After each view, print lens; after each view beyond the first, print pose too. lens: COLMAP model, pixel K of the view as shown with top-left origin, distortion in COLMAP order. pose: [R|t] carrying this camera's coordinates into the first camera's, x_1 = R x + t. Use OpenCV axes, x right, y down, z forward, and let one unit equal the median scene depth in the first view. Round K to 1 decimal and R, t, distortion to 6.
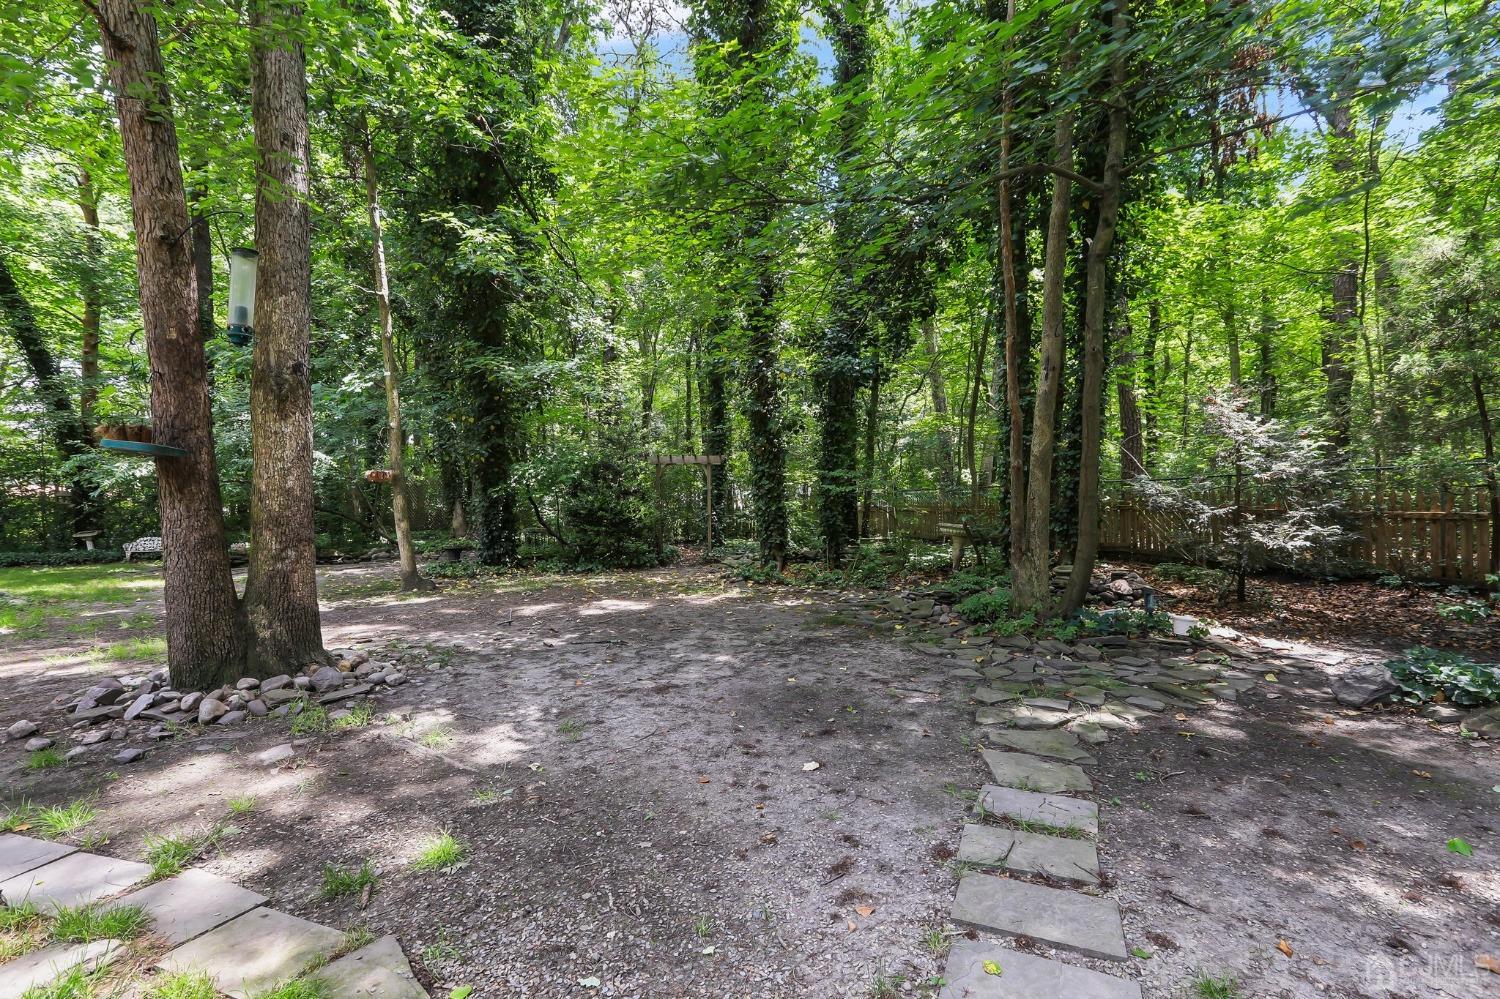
lens RADIAL K [[680.4, 0, 741.6], [0, 680.4, 506.1], [0, 0, 1]] dist [-0.037531, 0.015034]
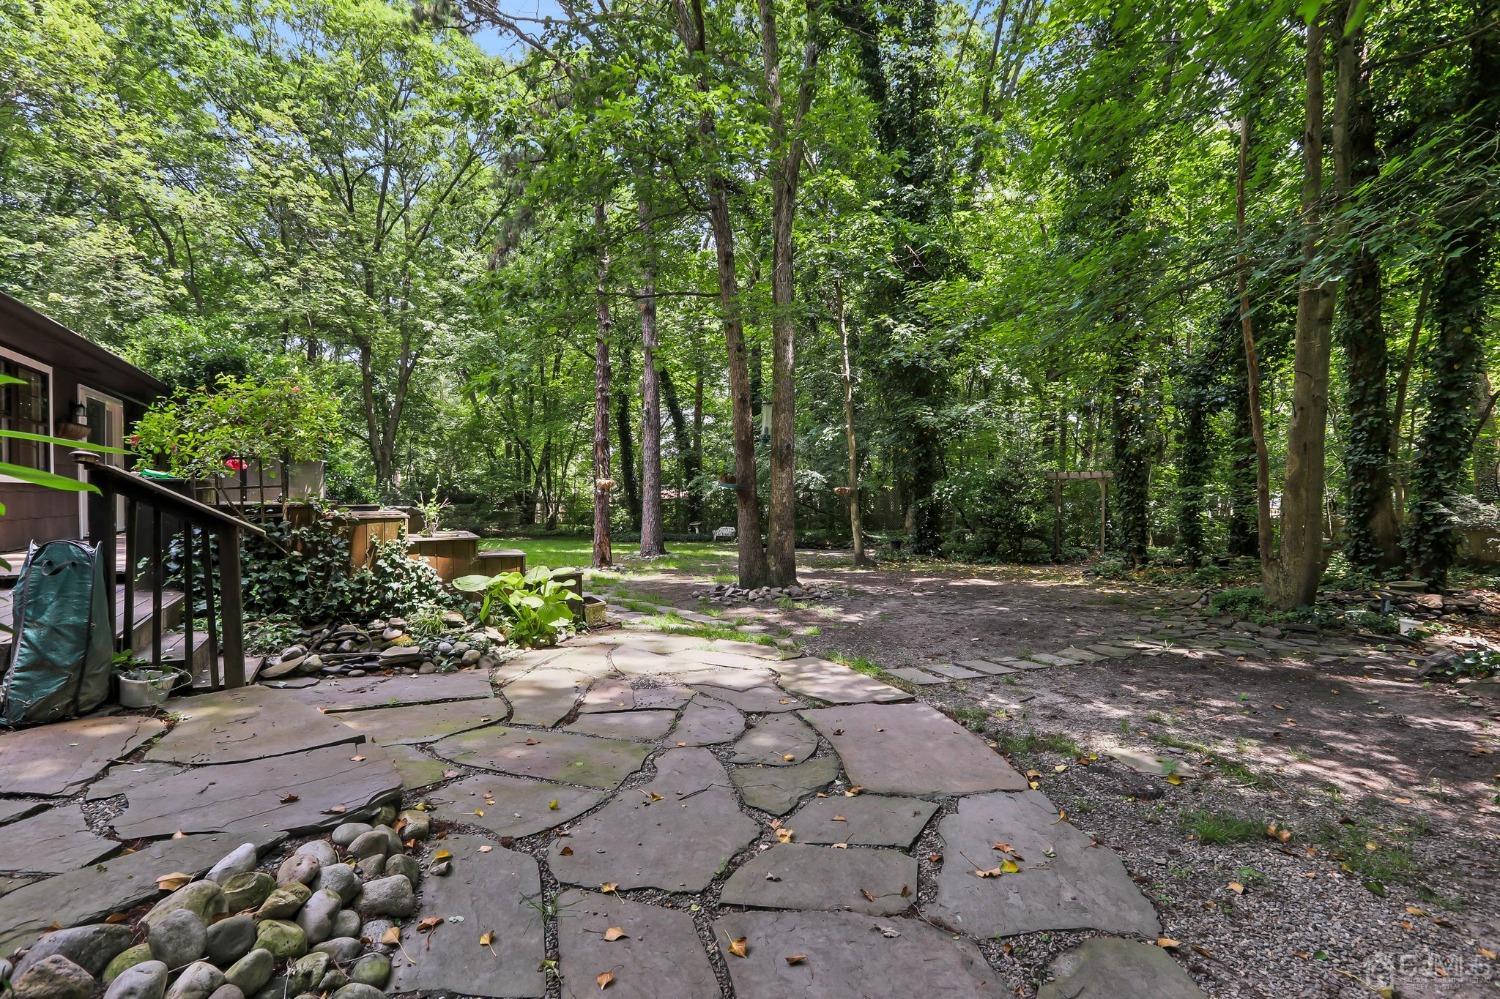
lens RADIAL K [[680.4, 0, 749.5], [0, 680.4, 502.9], [0, 0, 1]] dist [-0.037531, 0.015034]
pose [[0.774110, 0.012460, -0.632928, 0.267996], [-0.018801, 0.999818, -0.003312, -0.007433], [0.632772, 0.014464, 0.774203, -0.328326]]
